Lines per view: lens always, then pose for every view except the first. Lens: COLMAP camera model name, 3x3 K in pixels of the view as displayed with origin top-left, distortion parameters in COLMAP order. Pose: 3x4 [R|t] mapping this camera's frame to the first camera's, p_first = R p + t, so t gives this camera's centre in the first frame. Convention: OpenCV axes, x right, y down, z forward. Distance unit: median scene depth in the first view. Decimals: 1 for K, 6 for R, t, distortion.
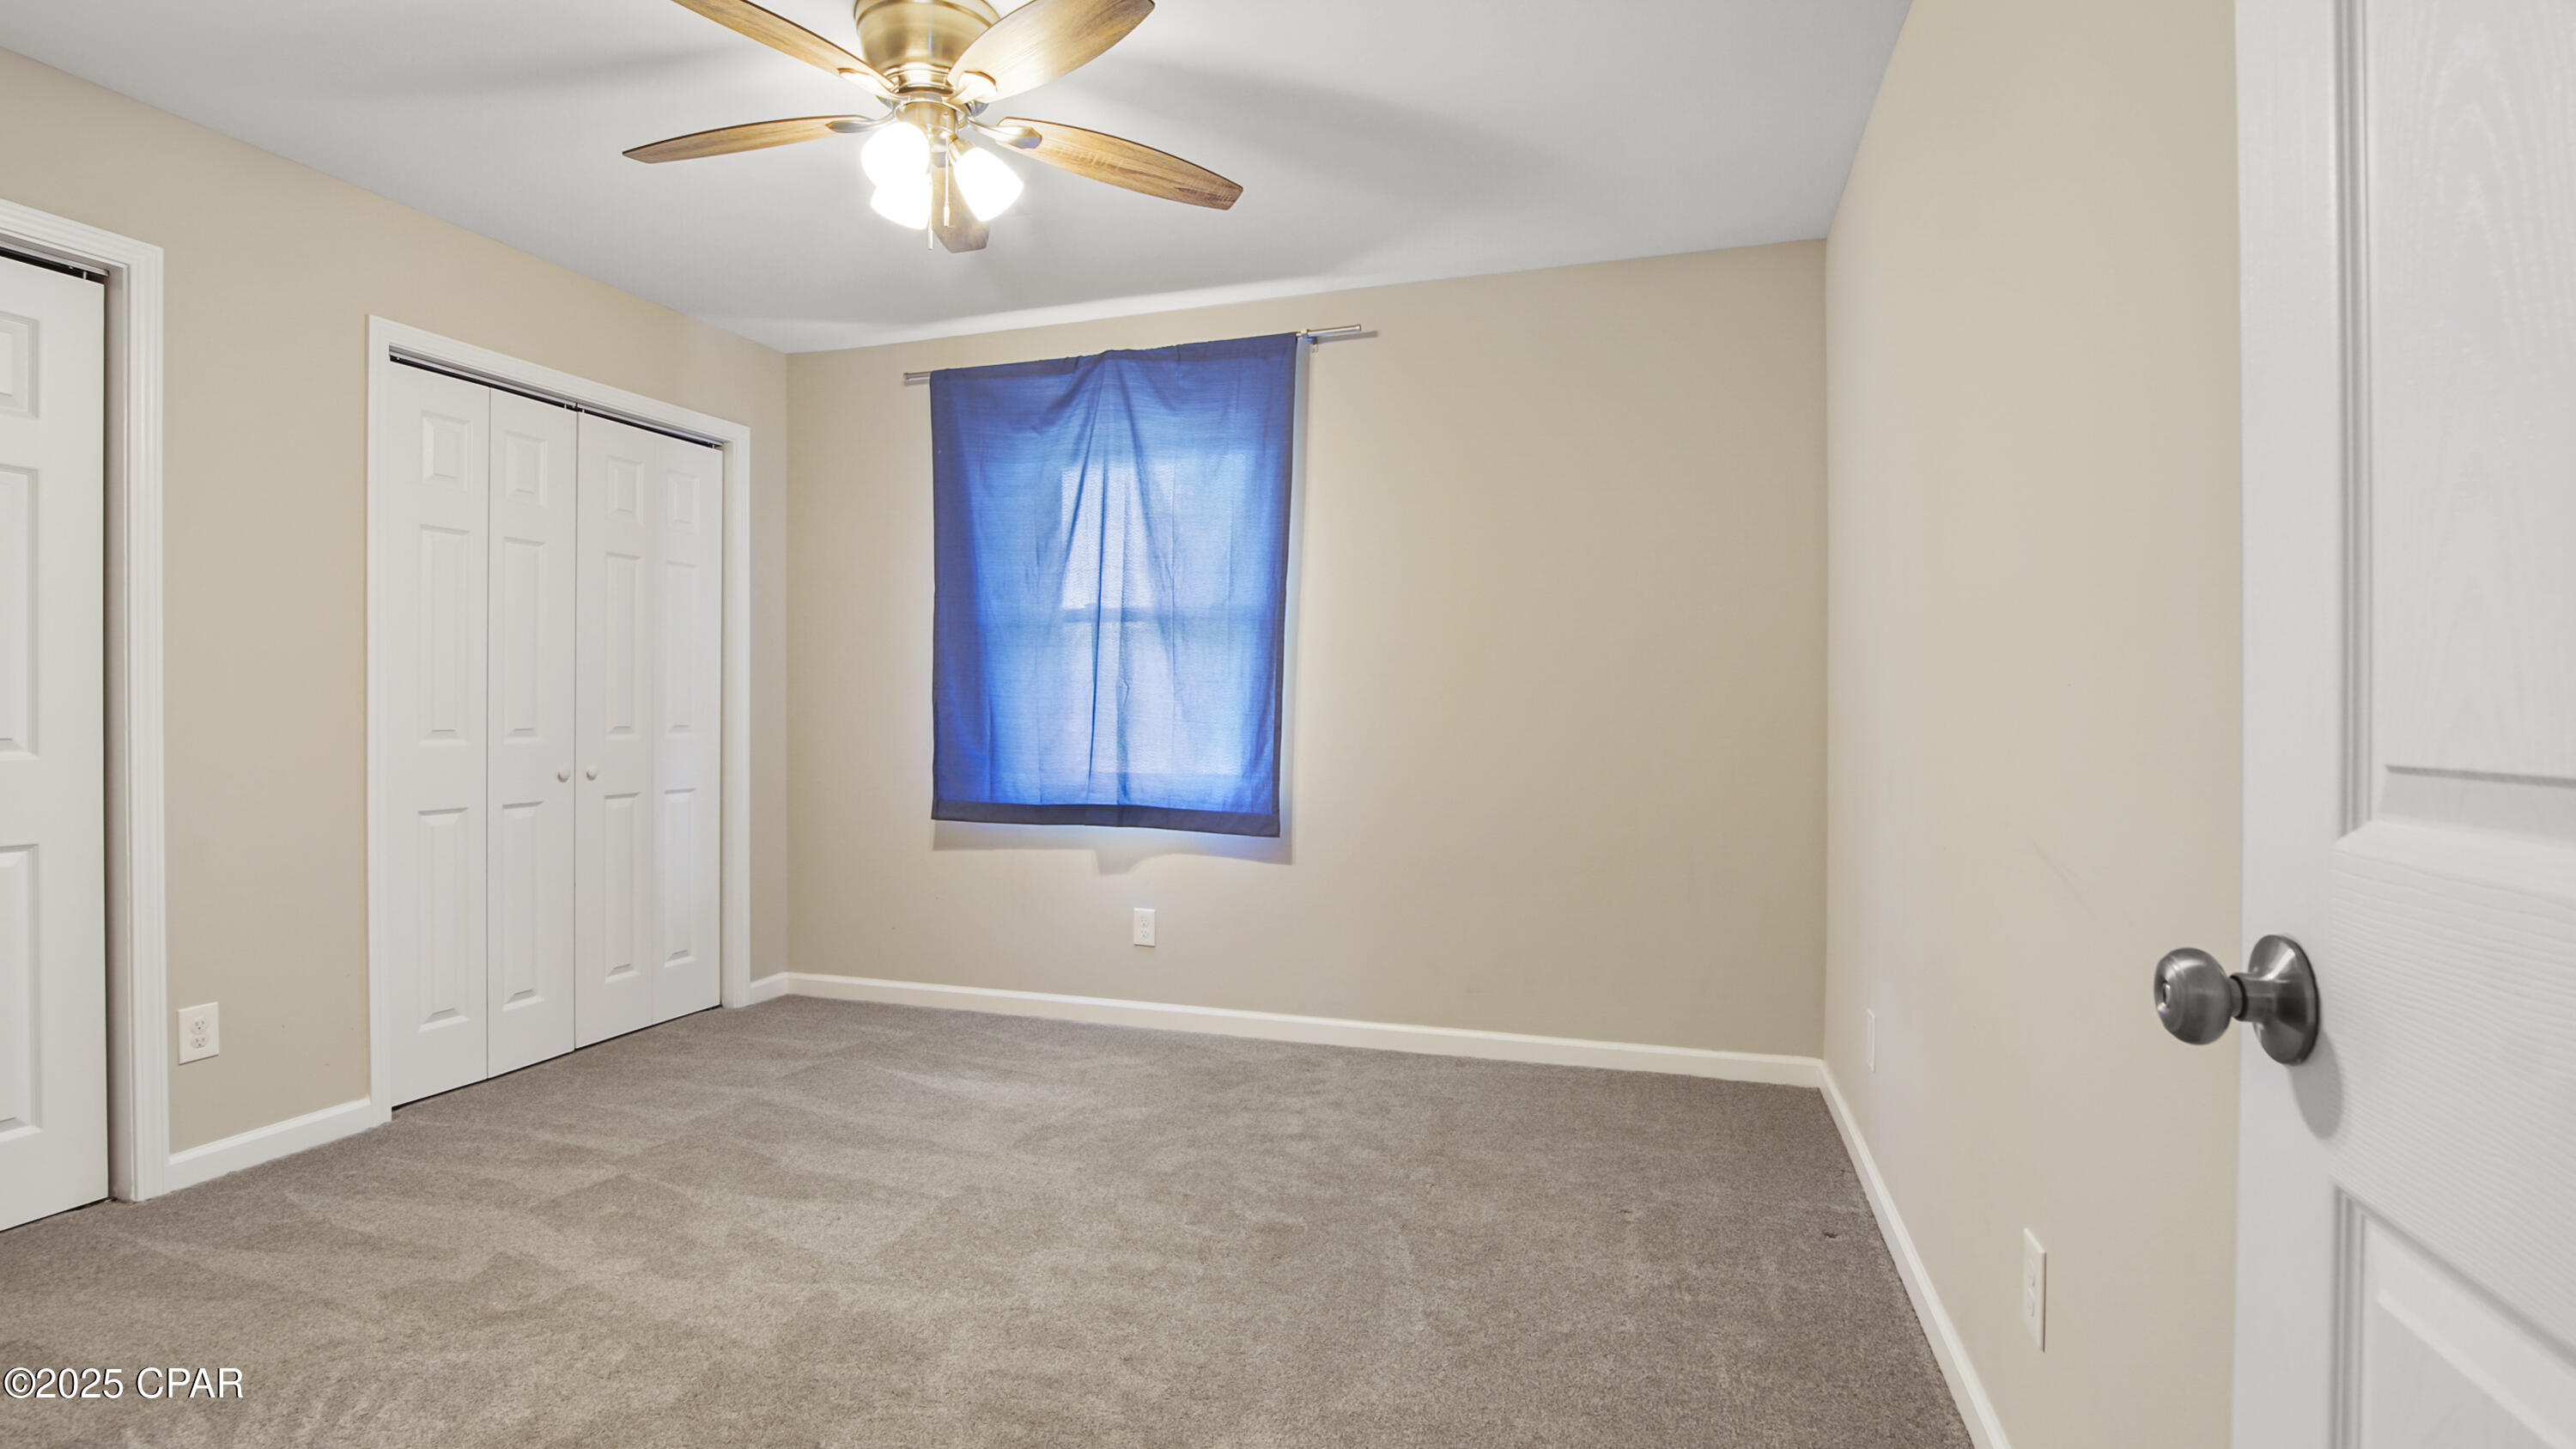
lens RADIAL K [[1163.8, 0, 1265.0], [0, 1163.8, 721.1], [0, 0, 1]] dist [-0.026603, 0.003217]
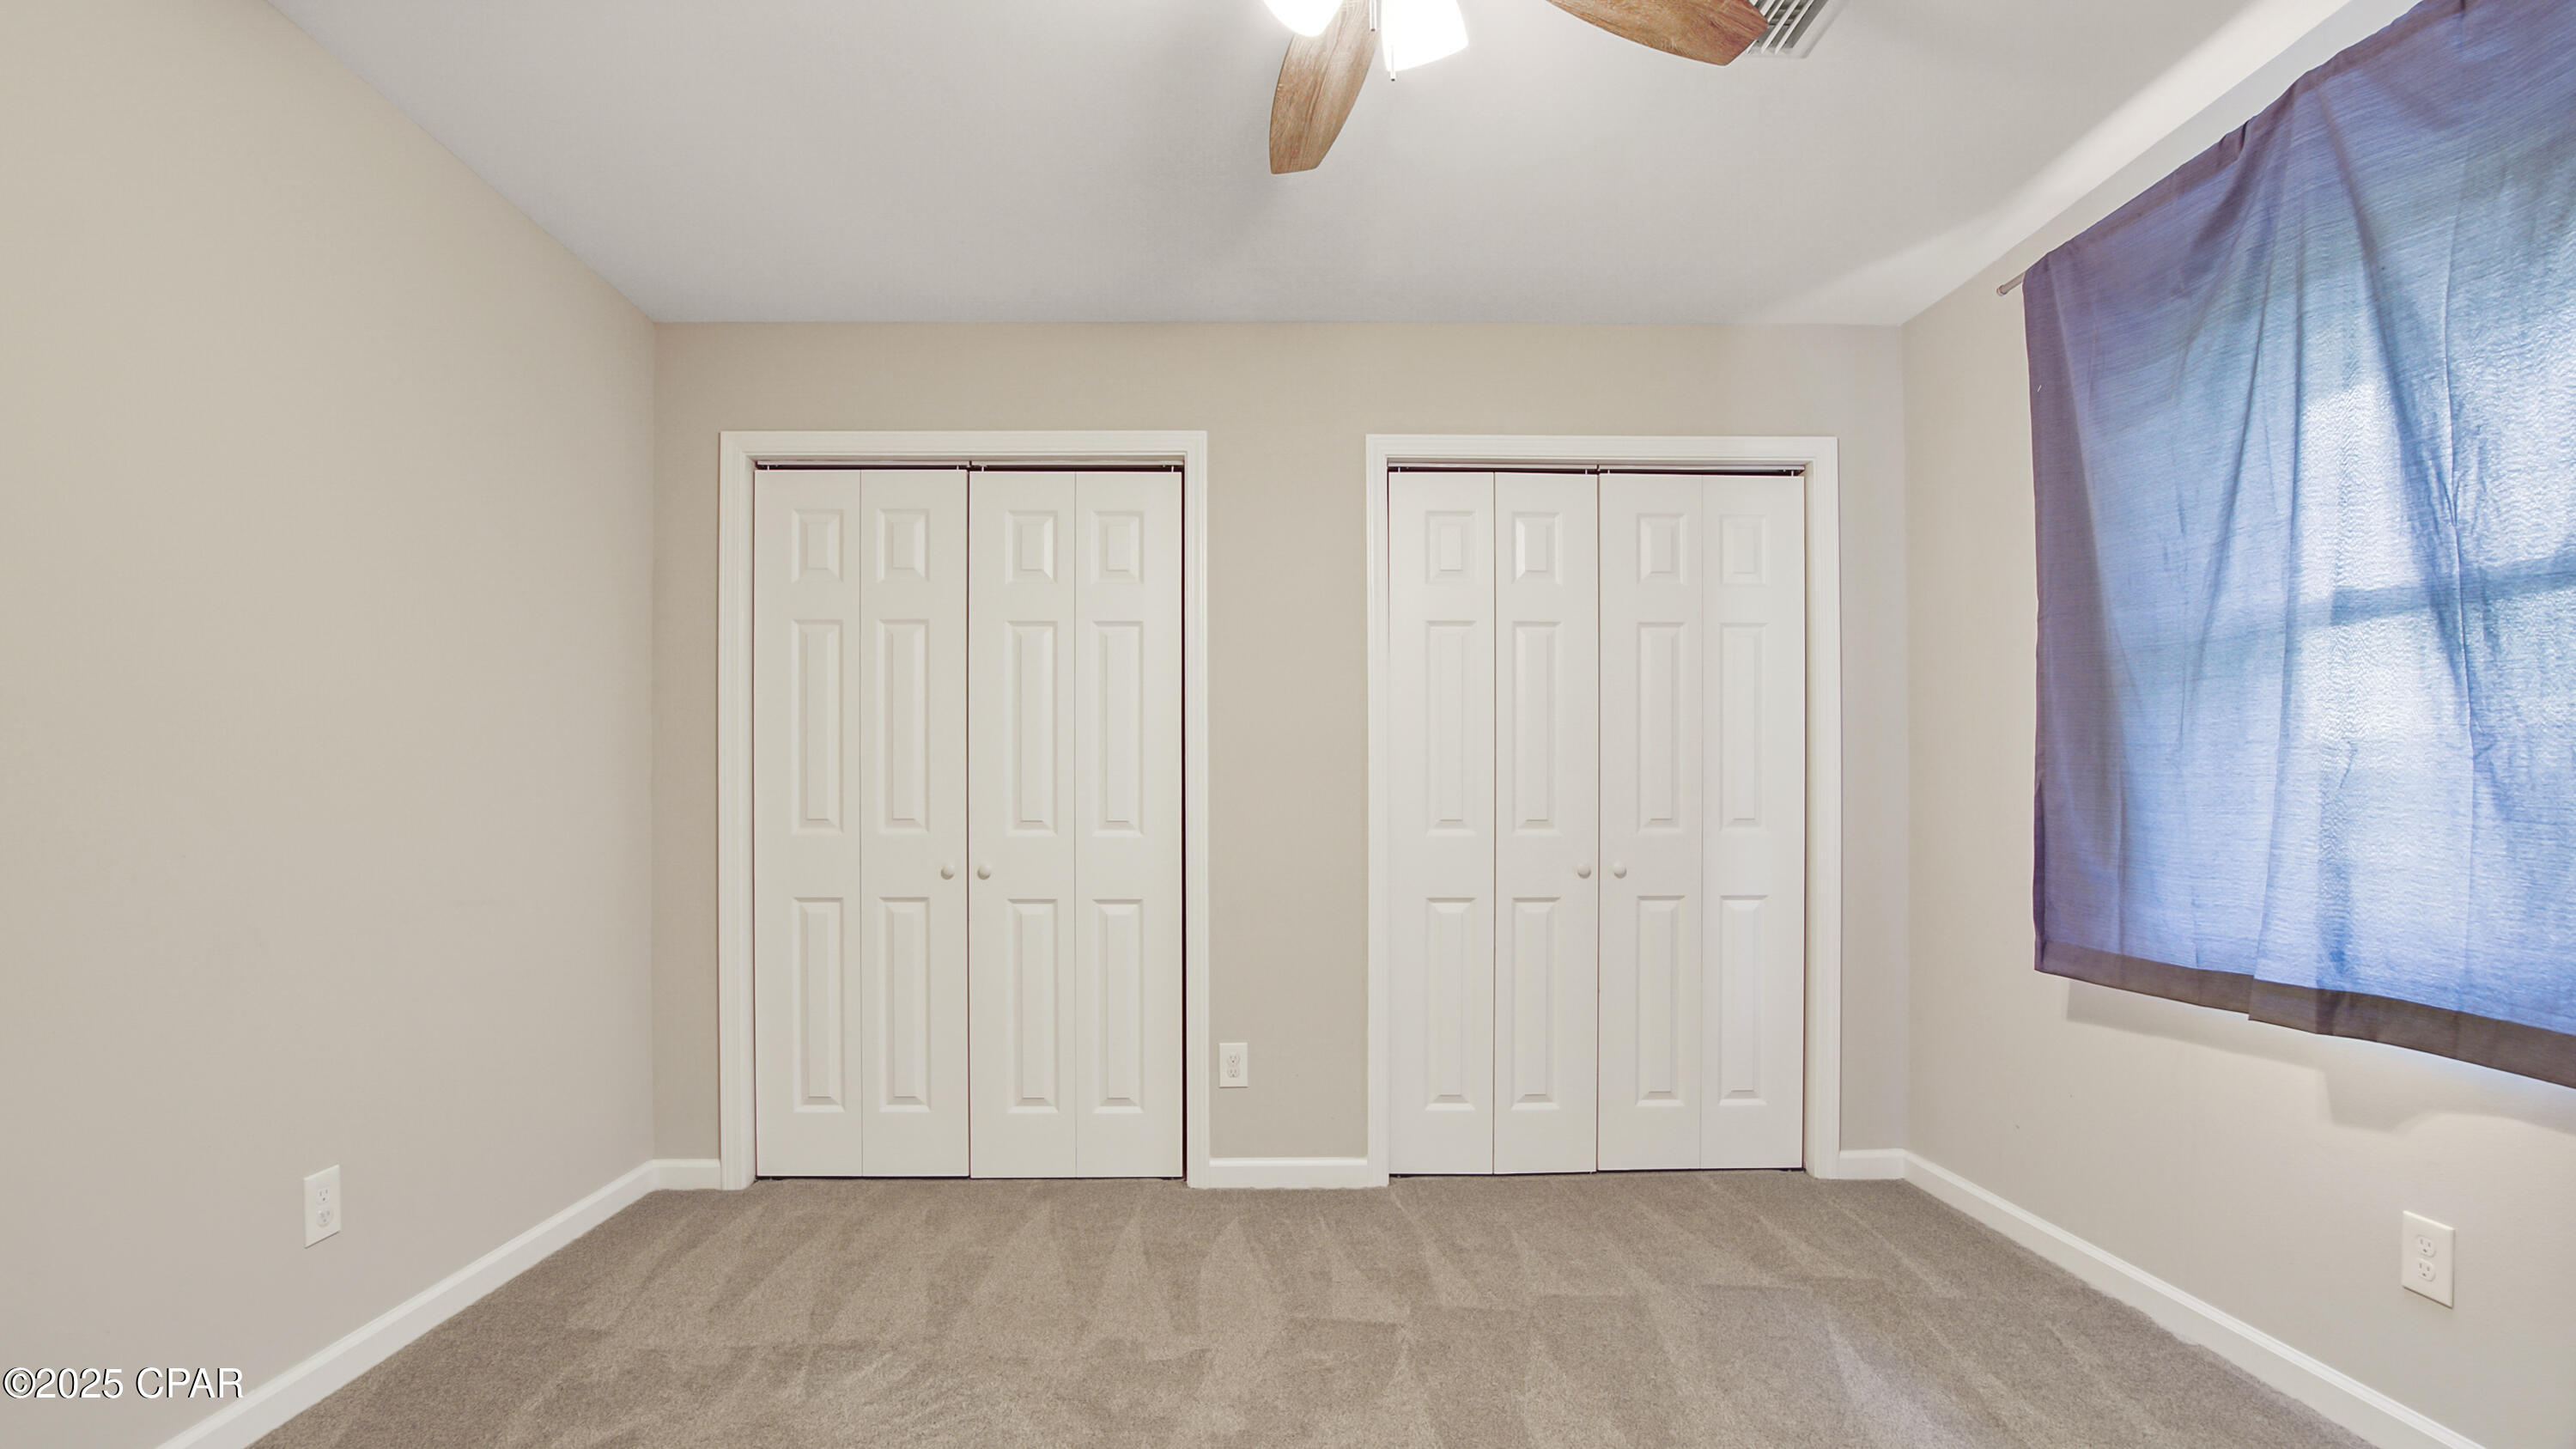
lens RADIAL K [[1163.8, 0, 1355.5], [0, 1163.8, 808.4], [0, 0, 1]] dist [-0.026603, 0.003217]
pose [[0.352727, 0.000238, -0.935726, 0.183952], [-0.008542, 0.999959, -0.002966, 0.001039], [0.935687, 0.009039, 0.352715, 0.459694]]
